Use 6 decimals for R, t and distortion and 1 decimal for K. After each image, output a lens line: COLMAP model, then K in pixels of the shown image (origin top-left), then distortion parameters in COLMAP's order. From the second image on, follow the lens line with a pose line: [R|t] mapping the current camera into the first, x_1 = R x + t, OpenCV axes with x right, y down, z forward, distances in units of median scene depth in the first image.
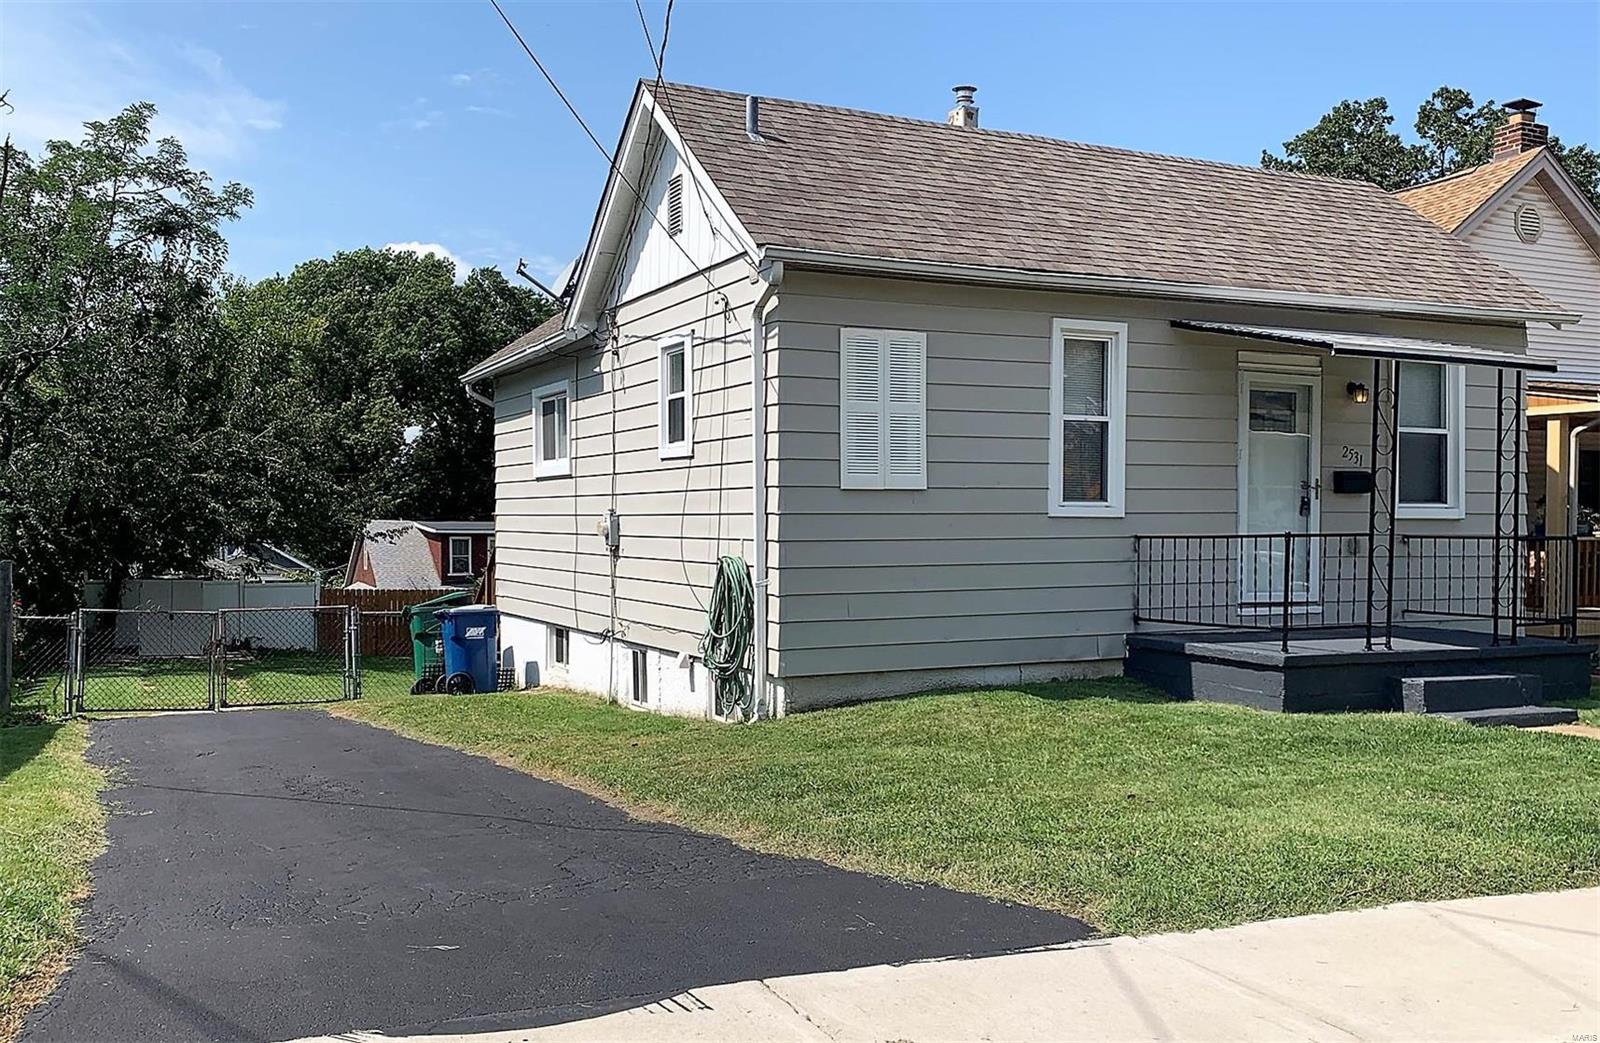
lens RADIAL K [[1517.5, 0, 800.0], [0, 1517.5, 521.5], [0, 0, 1]] dist [-0.056397, 0.001246]
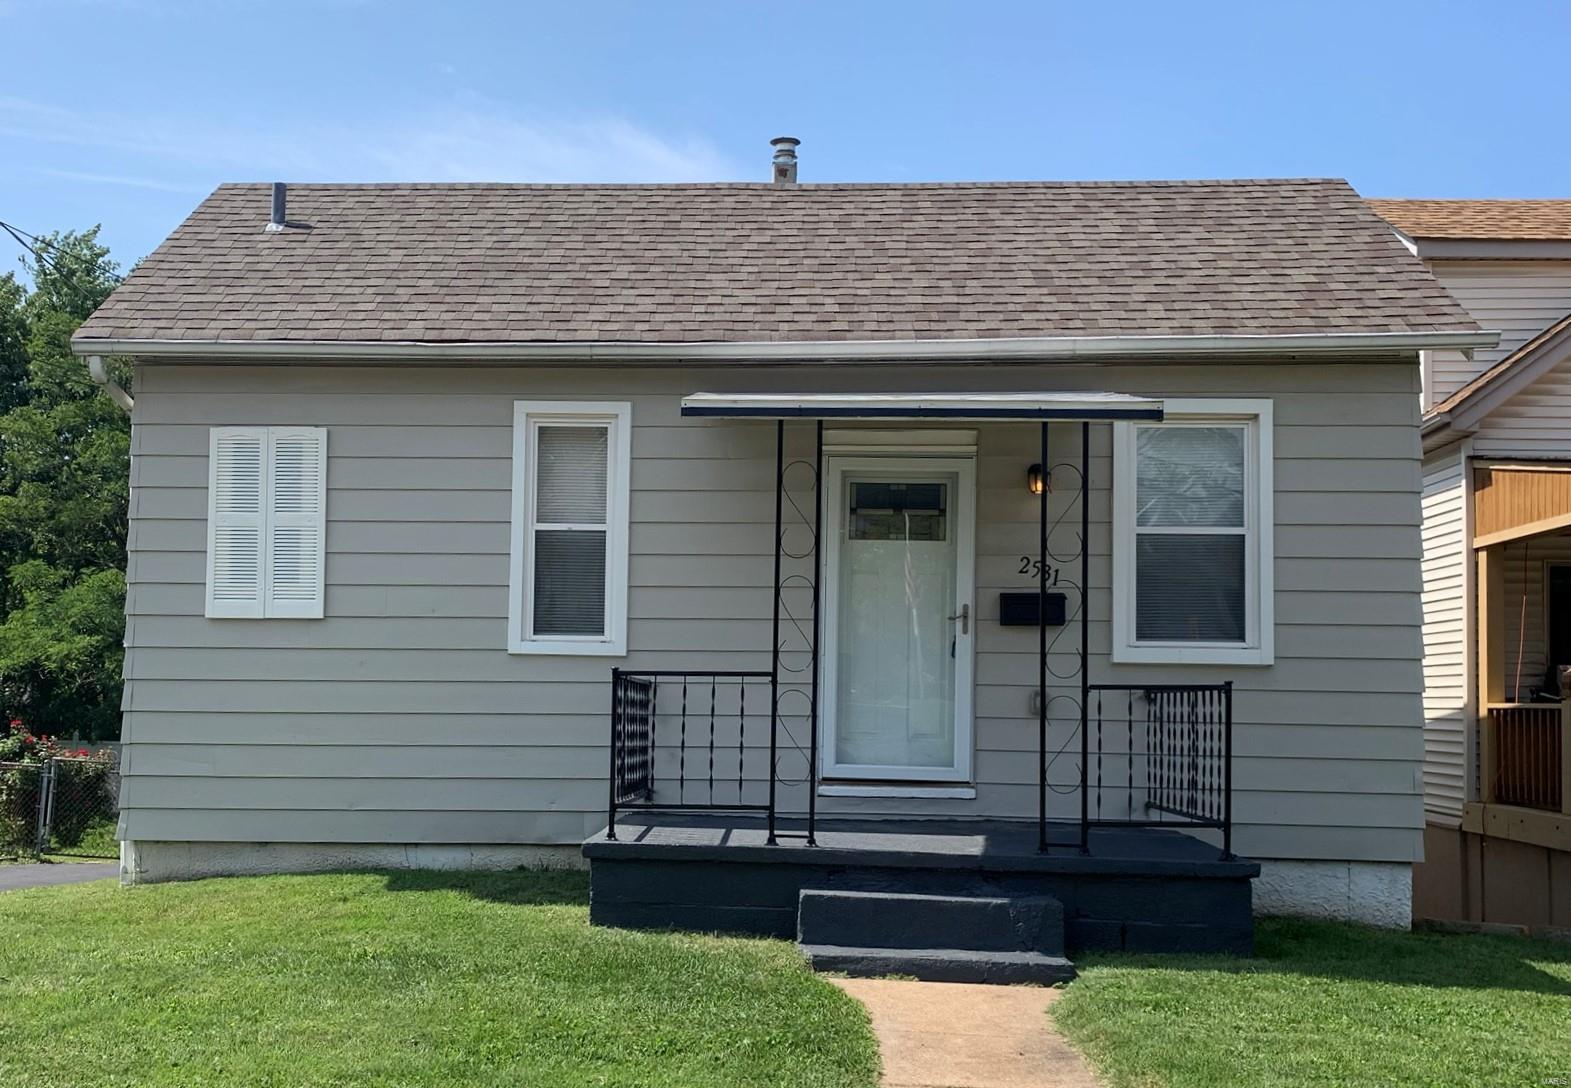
lens RADIAL K [[1648.5, 0, 785.5], [0, 1648.5, 544.0], [0, 0, 1]] dist [0.003606, 0.007559]
pose [[0.891731, -0.032720, -0.451382, 0.674246], [-0.012501, 0.995222, -0.096837, 0.020677], [0.452393, 0.091995, 0.887061, 0.308968]]
